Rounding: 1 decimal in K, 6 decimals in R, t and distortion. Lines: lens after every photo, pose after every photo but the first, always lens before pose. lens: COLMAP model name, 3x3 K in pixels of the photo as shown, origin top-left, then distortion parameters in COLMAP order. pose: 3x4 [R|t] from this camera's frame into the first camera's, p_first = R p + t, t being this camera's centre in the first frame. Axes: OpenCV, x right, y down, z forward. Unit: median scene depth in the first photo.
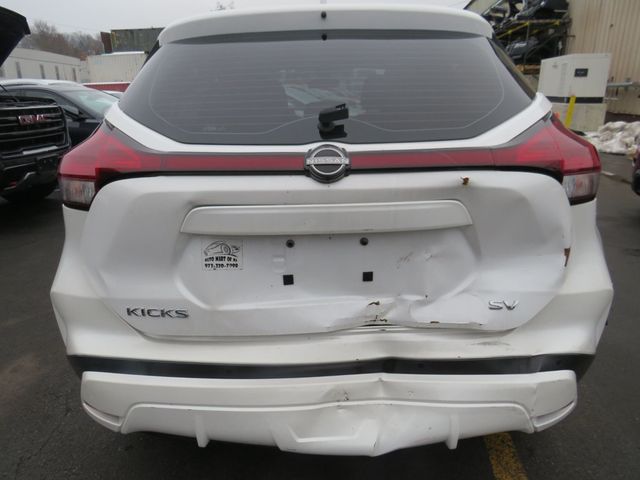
lens RADIAL K [[457.9, 0, 303.7], [0, 457.9, 240.5], [0, 0, 1]] dist [-0.033709, 0.007152]
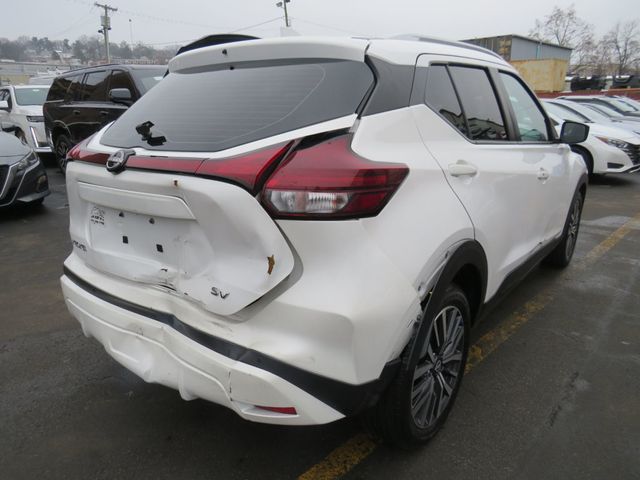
lens RADIAL K [[457.9, 0, 303.7], [0, 457.9, 240.5], [0, 0, 1]] dist [-0.033709, 0.007152]
pose [[0.790930, 0.181303, -0.584431, 0.127805], [-0.192031, 0.980391, 0.044257, -0.008618], [0.580994, 0.077225, 0.810236, 0.015295]]
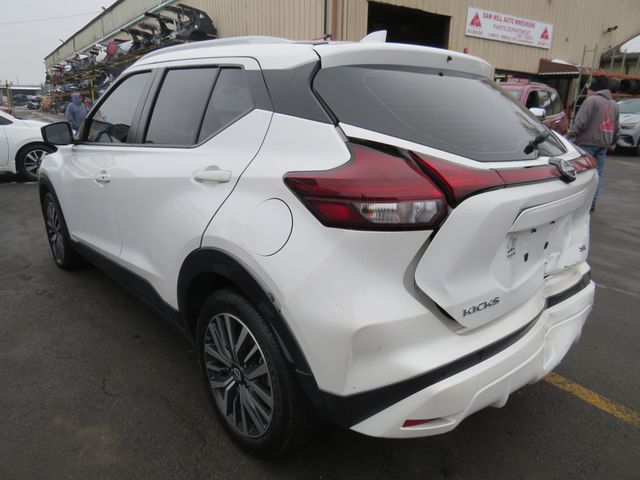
lens RADIAL K [[457.9, 0, 303.7], [0, 457.9, 240.5], [0, 0, 1]] dist [-0.033709, 0.007152]
pose [[0.735628, -0.174309, 0.654574, -0.142218], [0.189703, 0.980670, 0.047953, -0.015501], [-0.650280, 0.088899, 0.754475, 0.040880]]
